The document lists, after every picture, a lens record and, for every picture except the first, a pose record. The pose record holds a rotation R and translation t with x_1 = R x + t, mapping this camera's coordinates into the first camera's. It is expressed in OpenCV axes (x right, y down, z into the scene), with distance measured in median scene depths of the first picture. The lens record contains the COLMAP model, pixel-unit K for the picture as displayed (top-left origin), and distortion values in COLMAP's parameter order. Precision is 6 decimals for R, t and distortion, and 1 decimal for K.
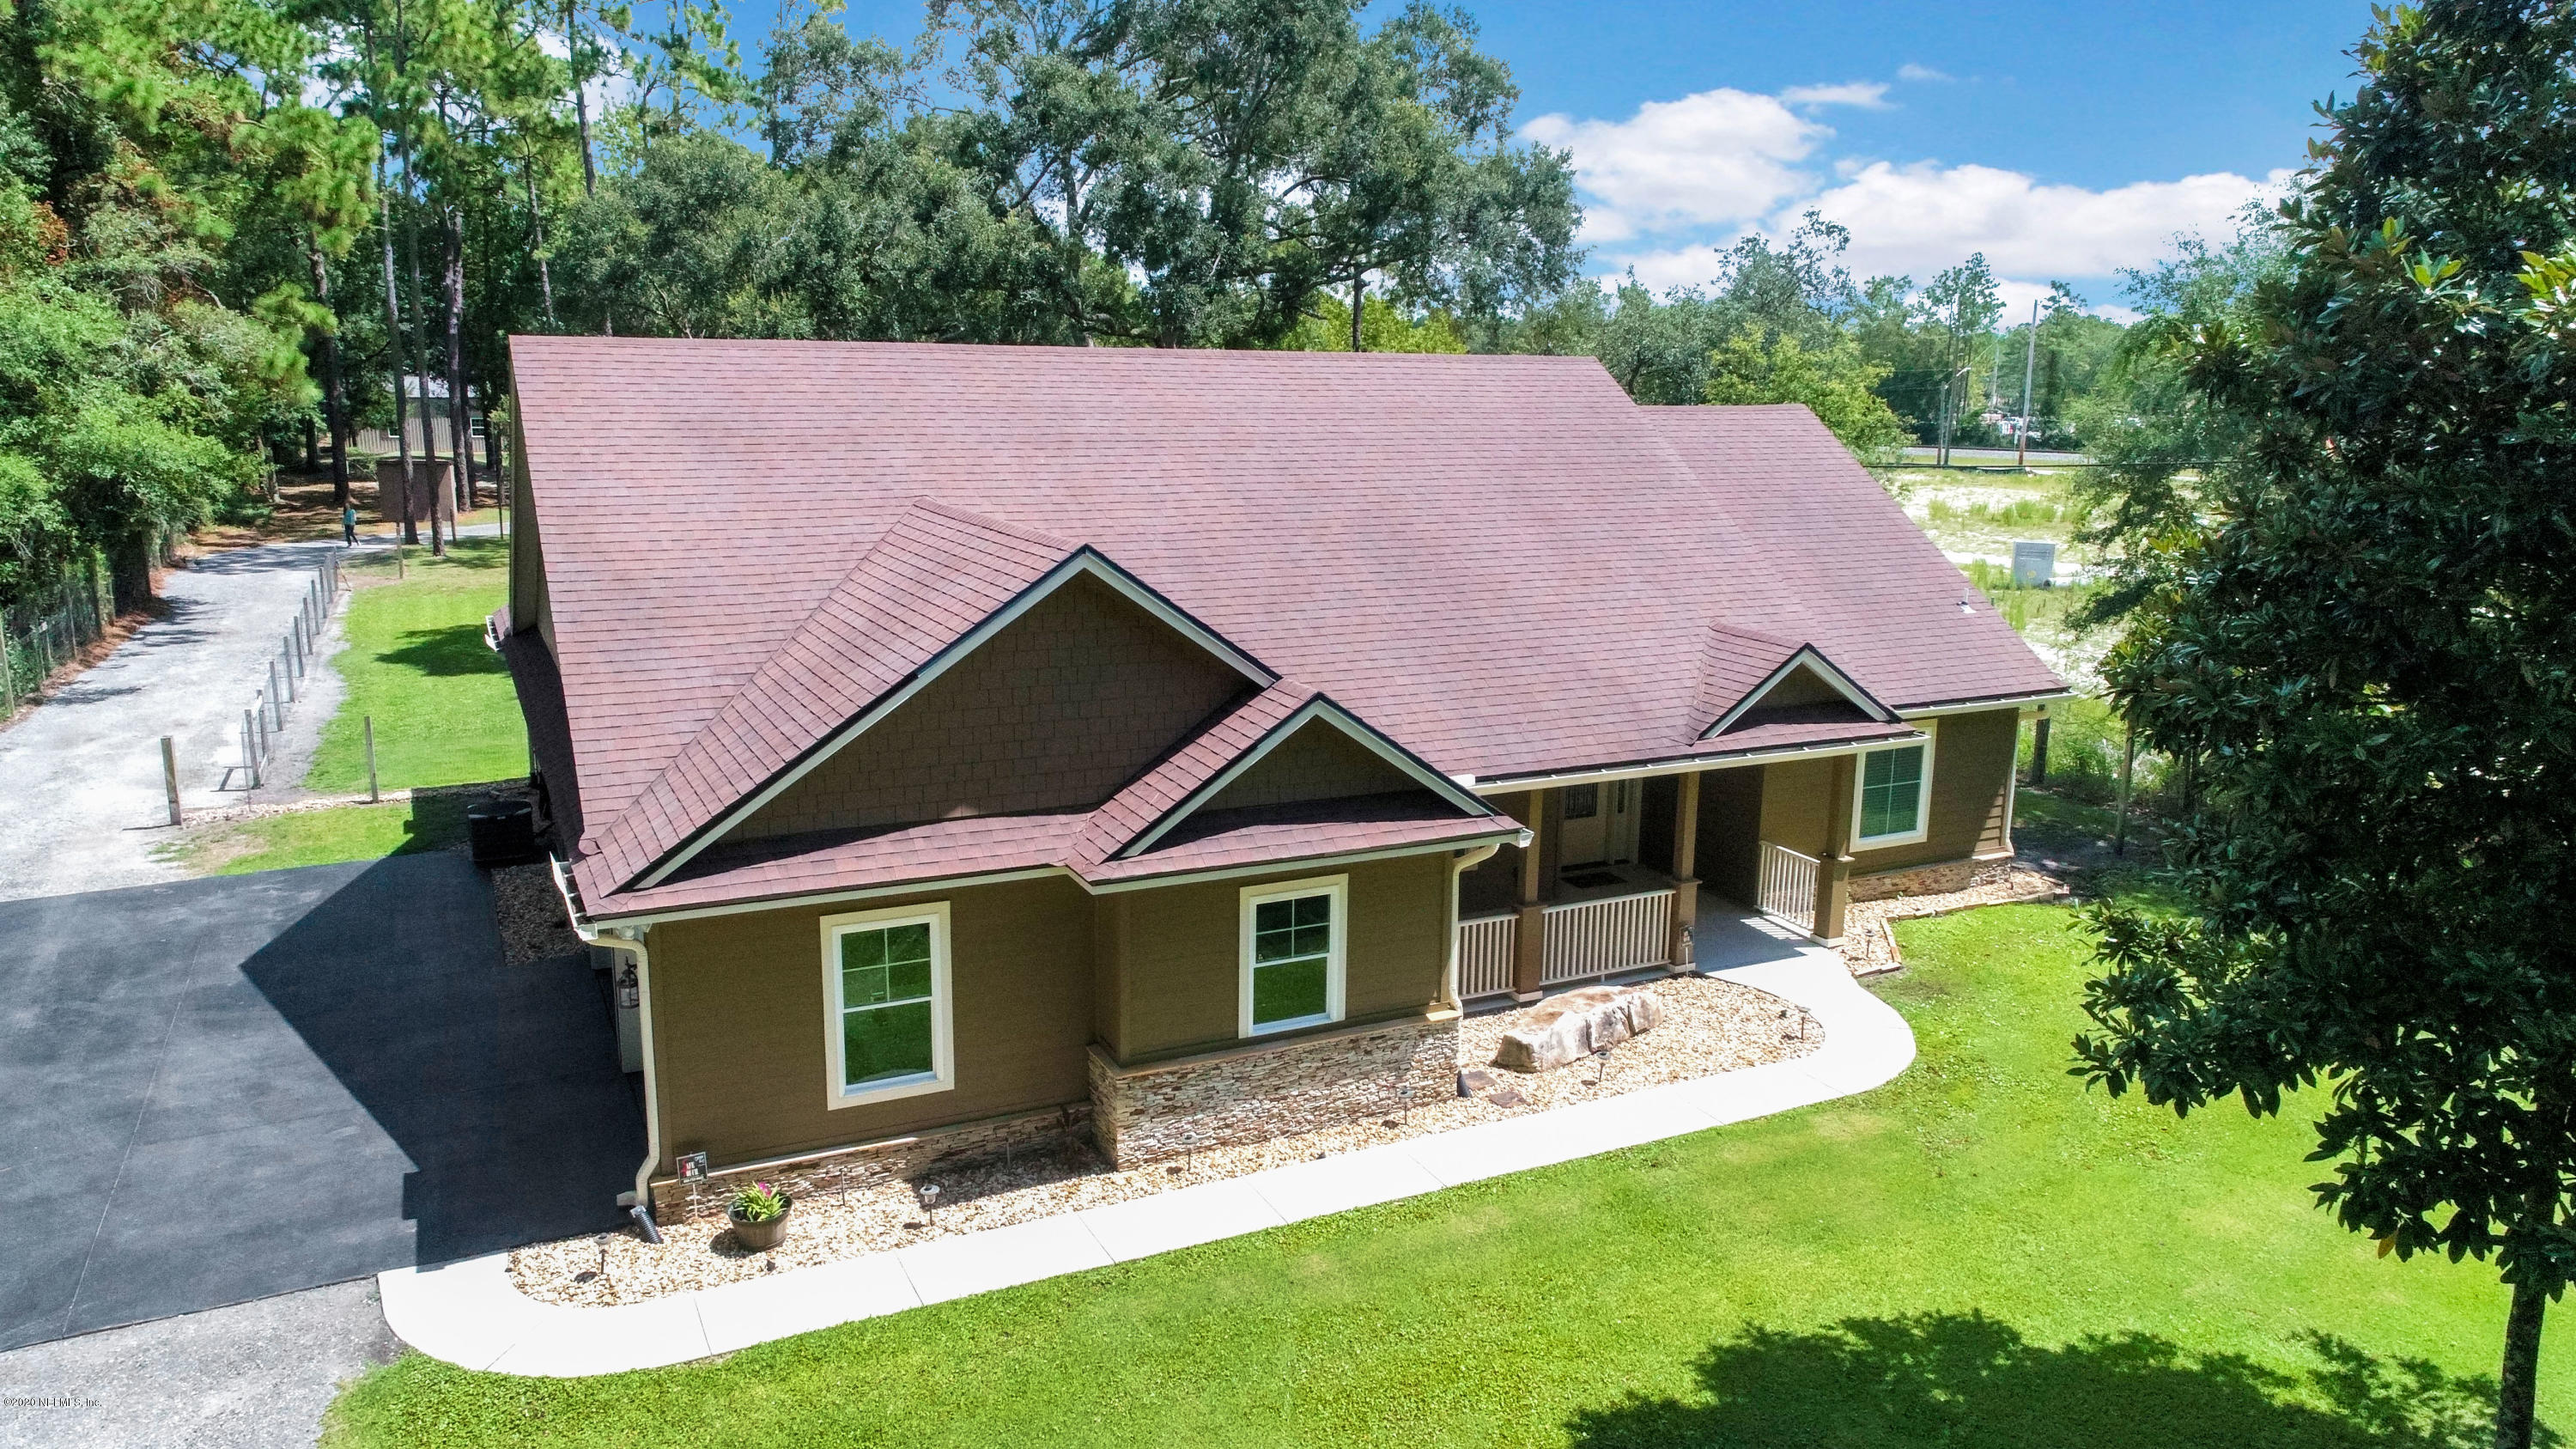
lens RADIAL K [[1728.3, 0, 1298.5], [0, 1728.3, 719.2], [0, 0, 1]] dist [-0.004155, 0.000849]
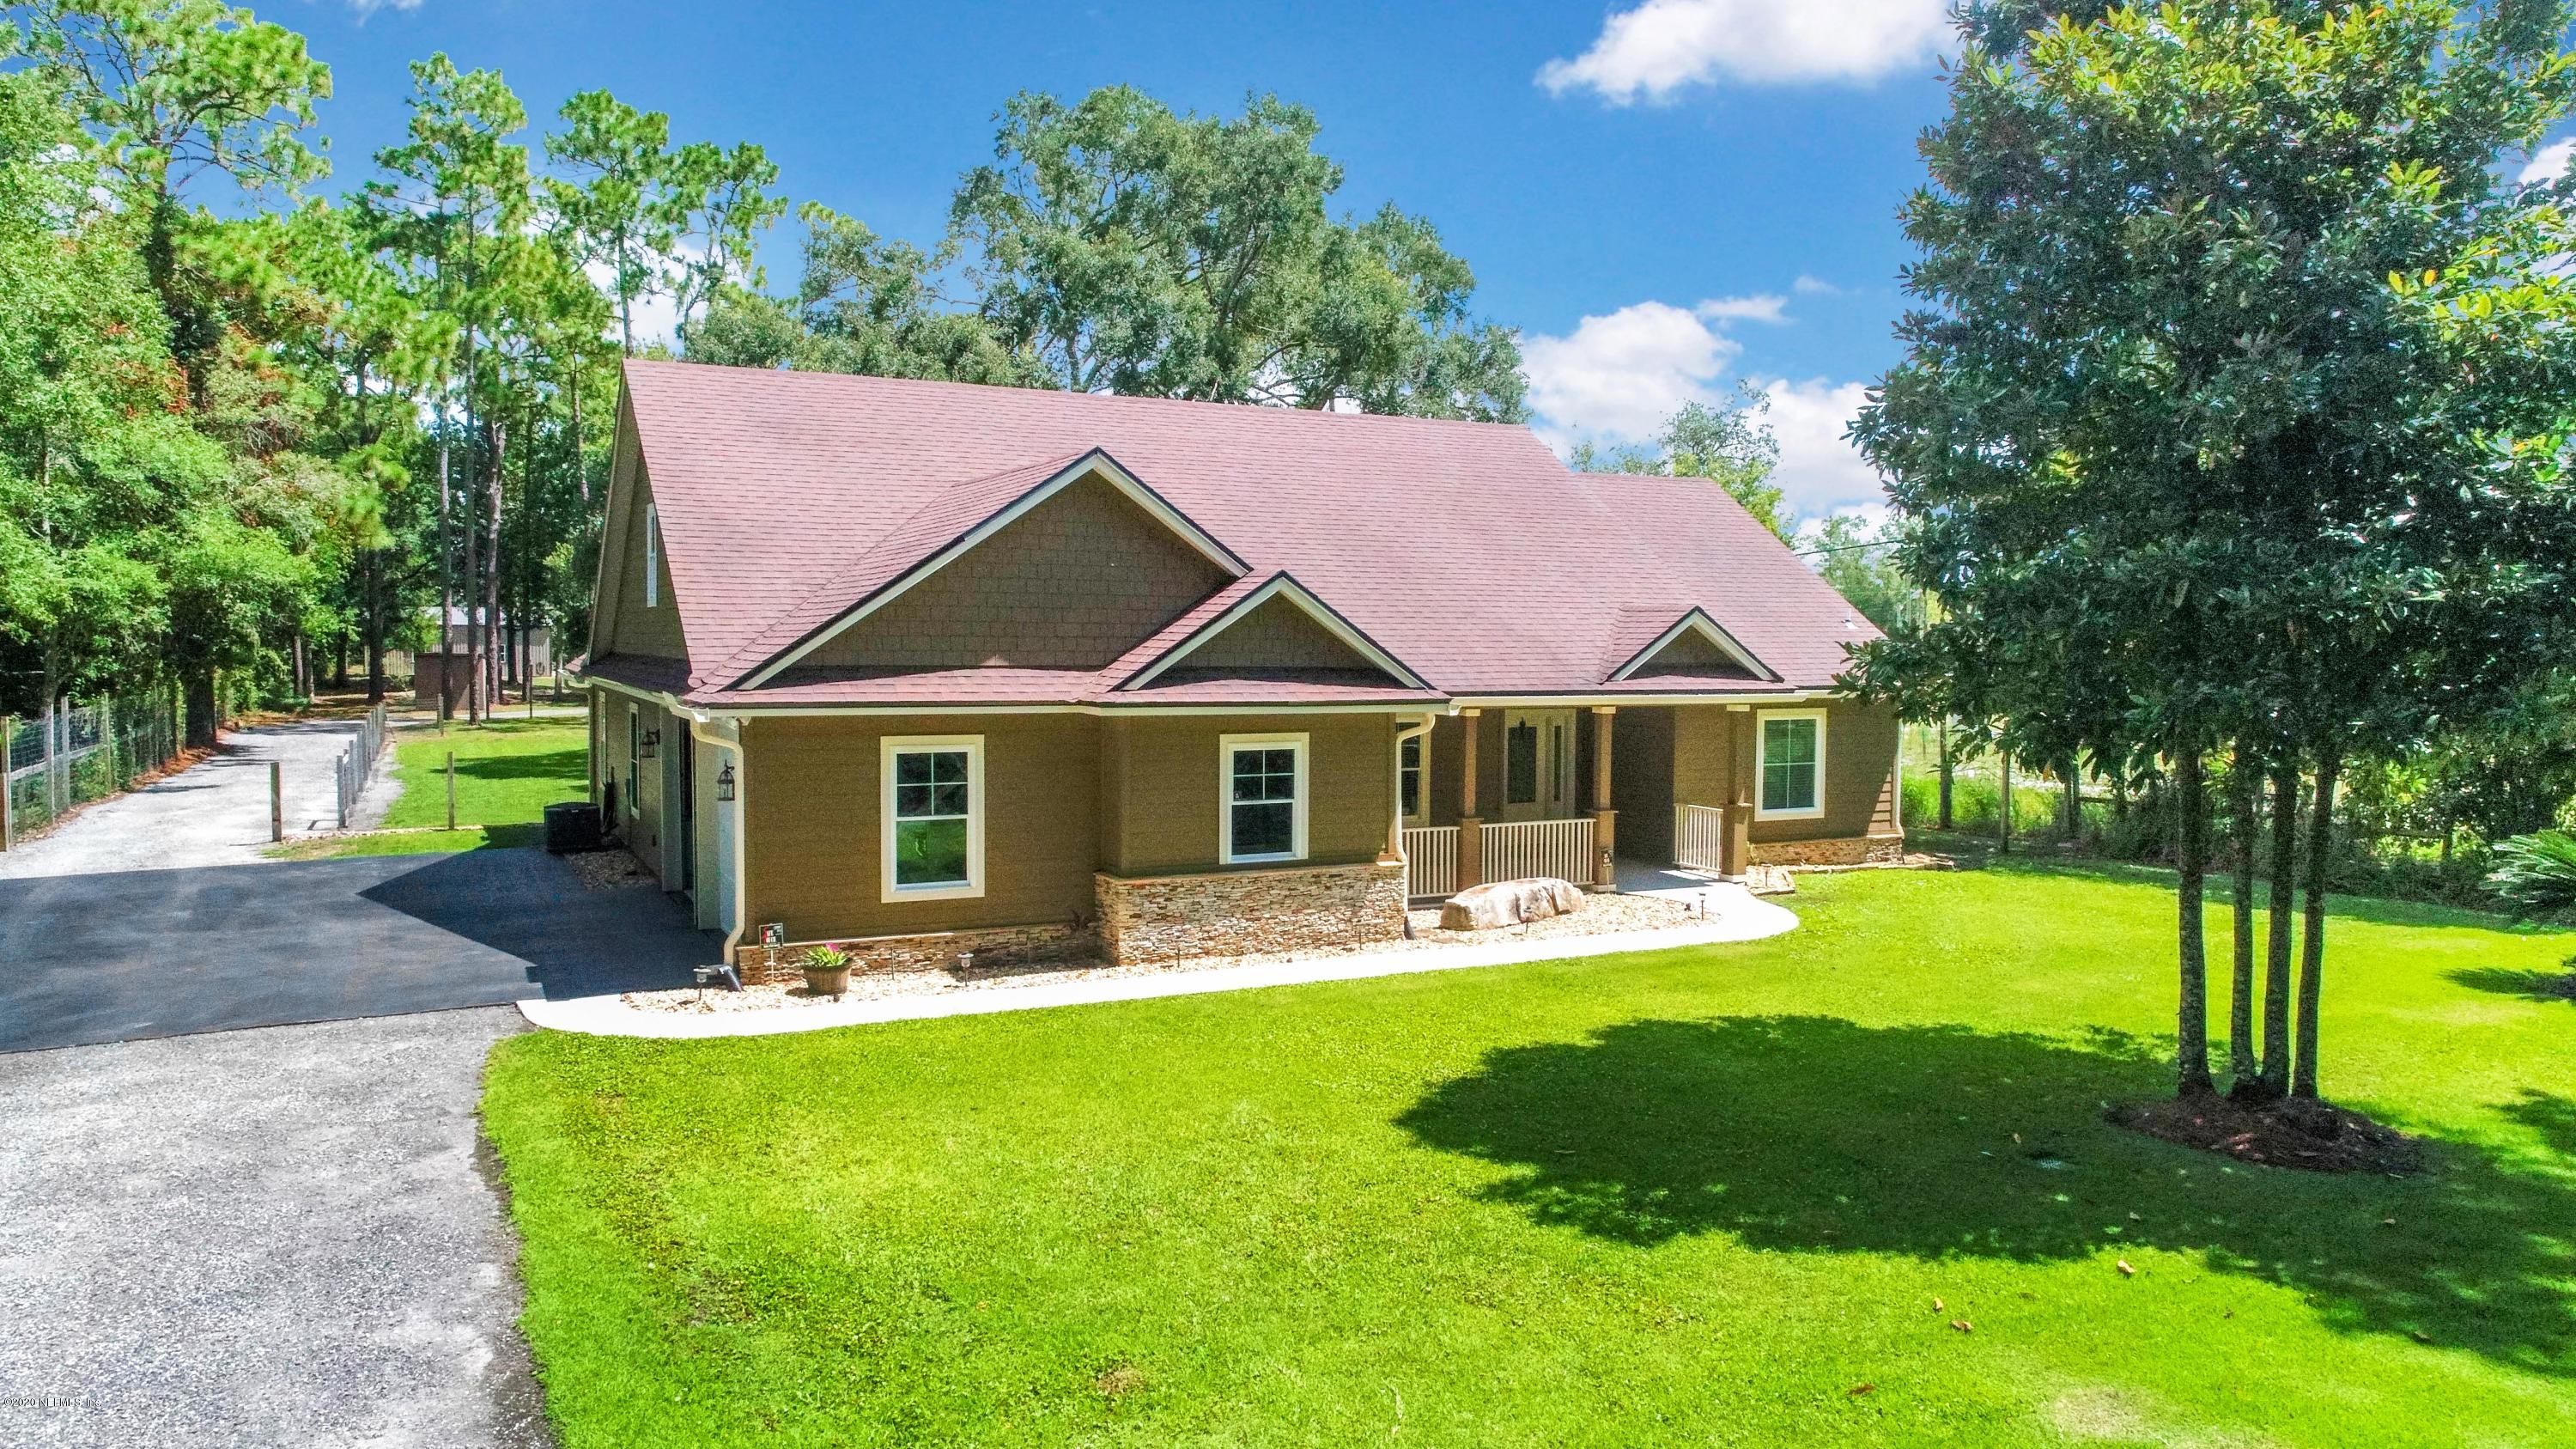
lens RADIAL K [[1728.3, 0, 1283.7], [0, 1728.3, 728.3], [0, 0, 1]] dist [-0.004155, 0.000849]
pose [[0.999966, -0.008219, 0.000334, 0.008325], [0.008176, 0.988703, -0.149662, 0.213753], [0.000900, 0.149660, 0.988737, -0.162982]]
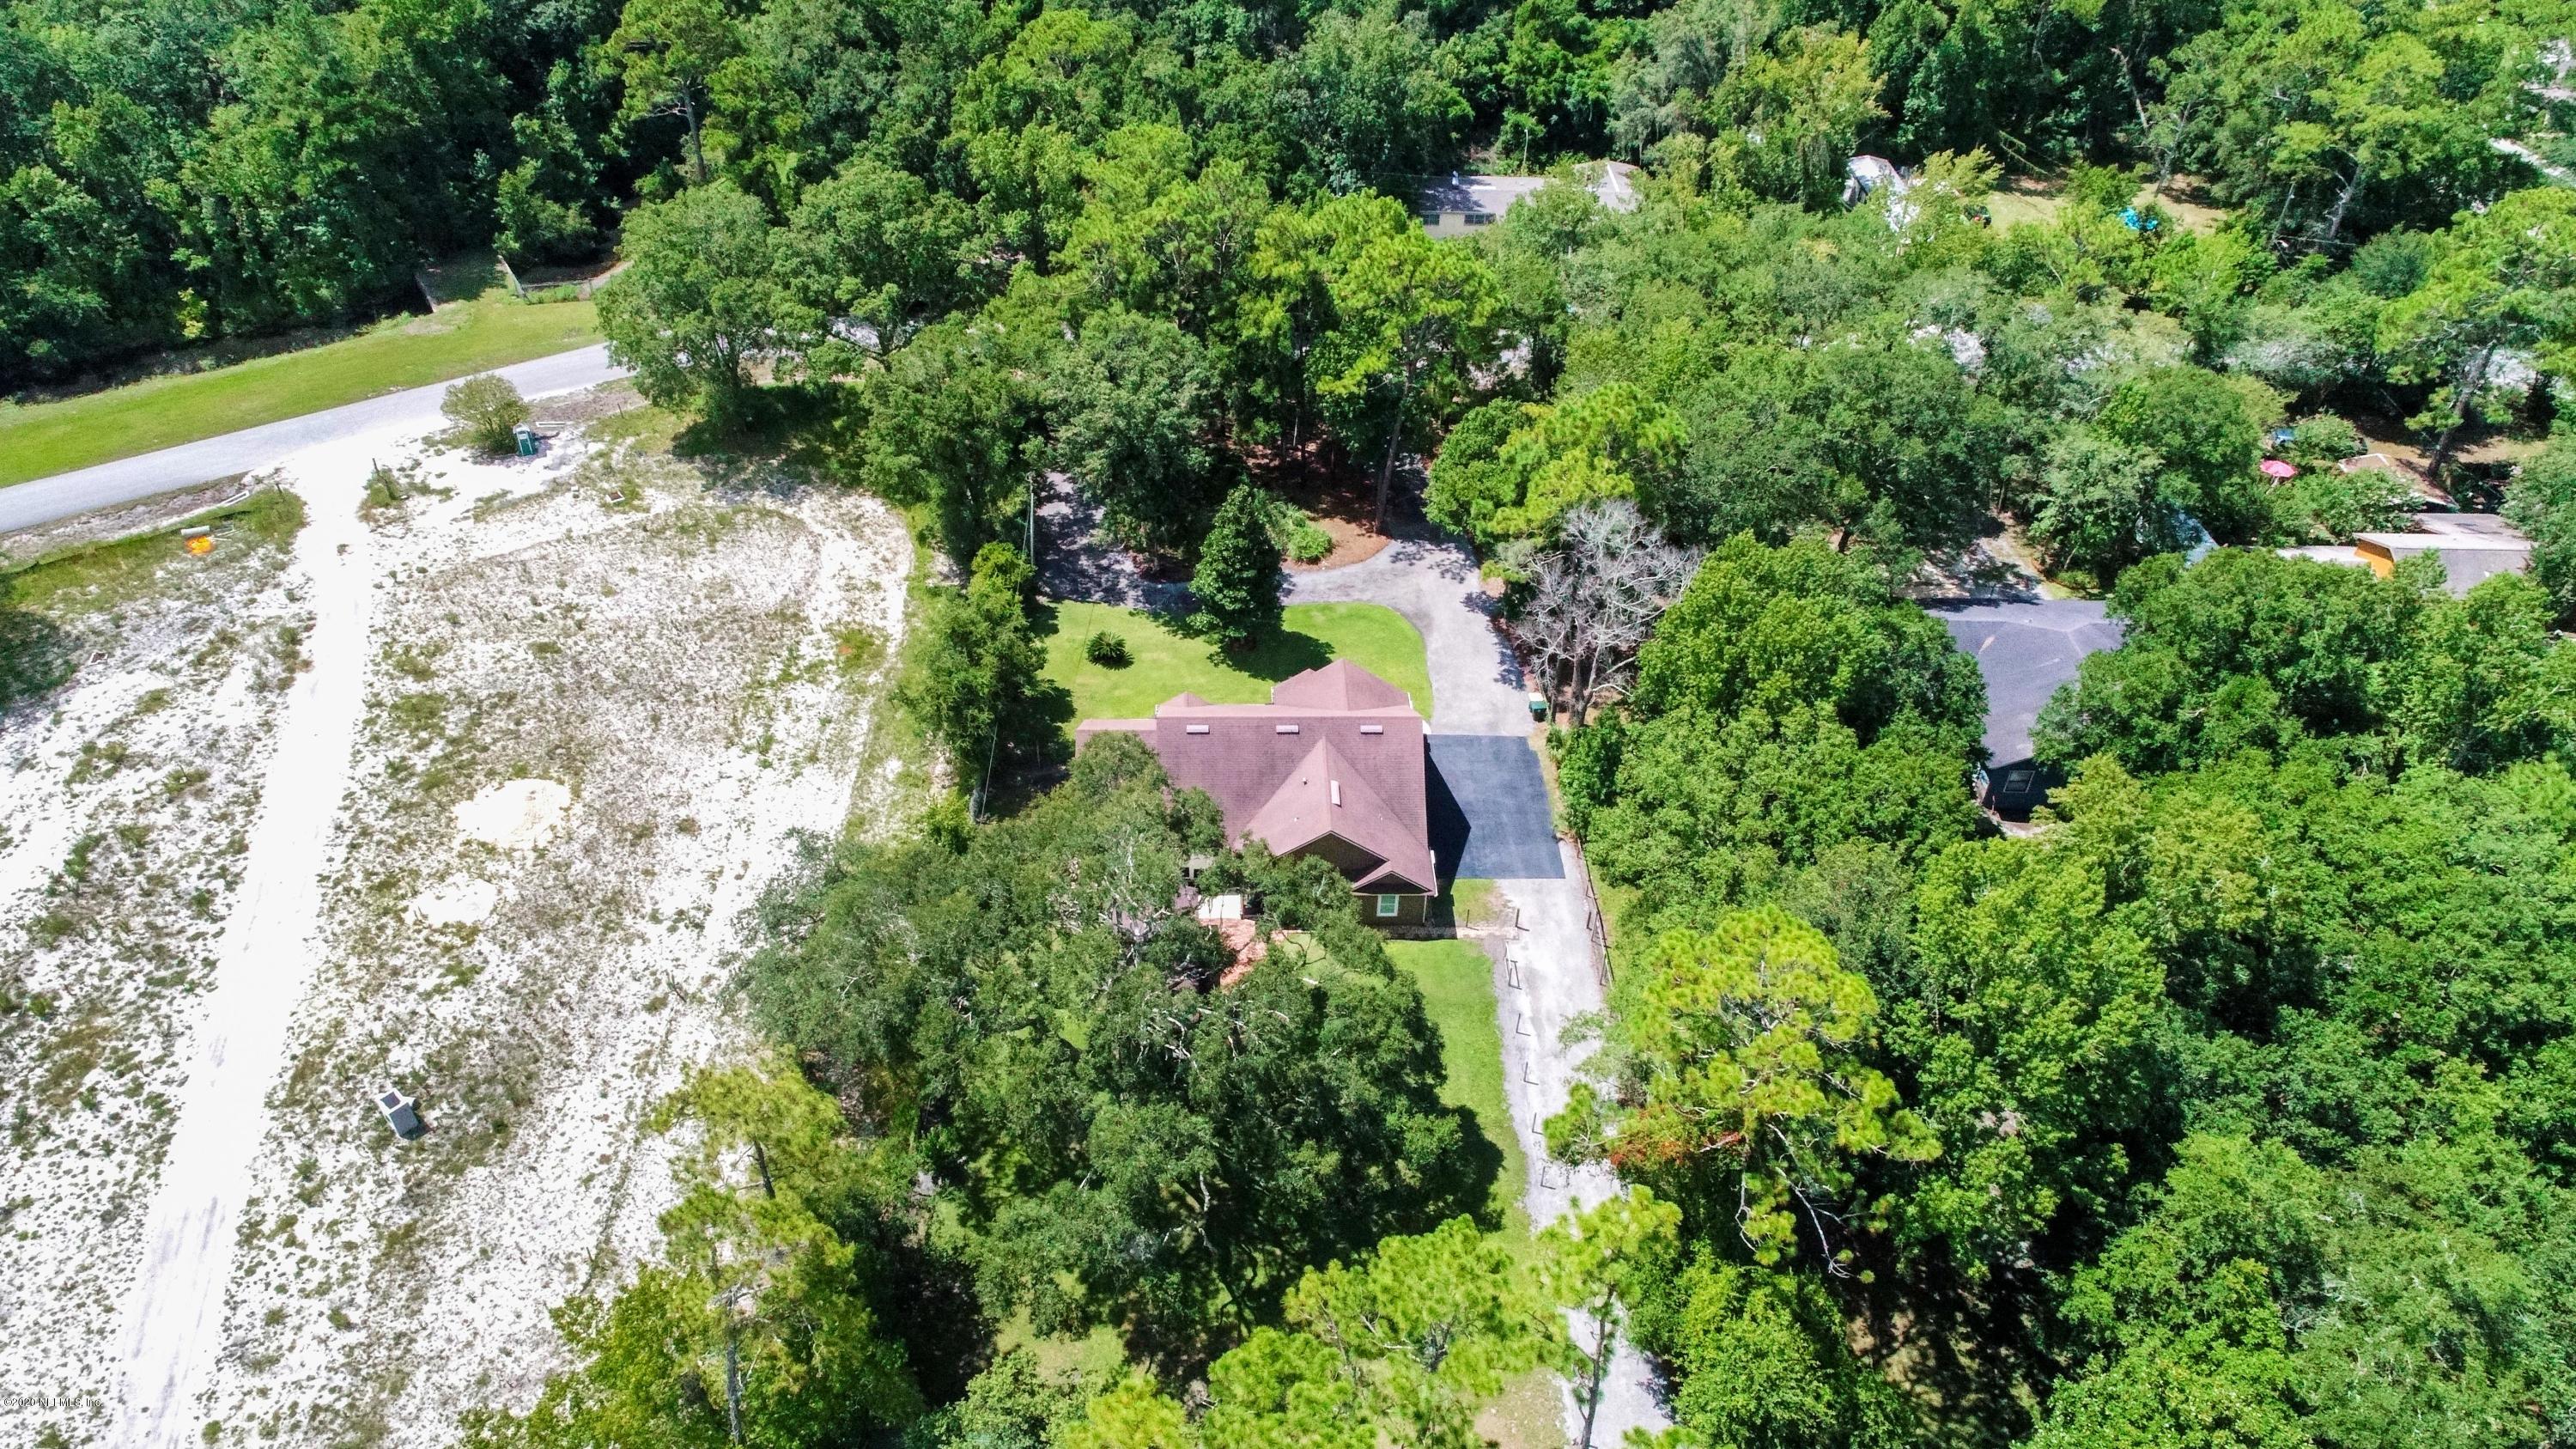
lens RADIAL K [[1728.3, 0, 1277.0], [0, 1728.3, 720.1], [0, 0, 1]] dist [-0.004155, 0.000849]
pose [[-0.903435, -0.293361, 0.312641, -1.564963], [0.052149, 0.648626, 0.759319, -3.837241], [-0.425541, 0.702299, -0.570693, 3.846311]]
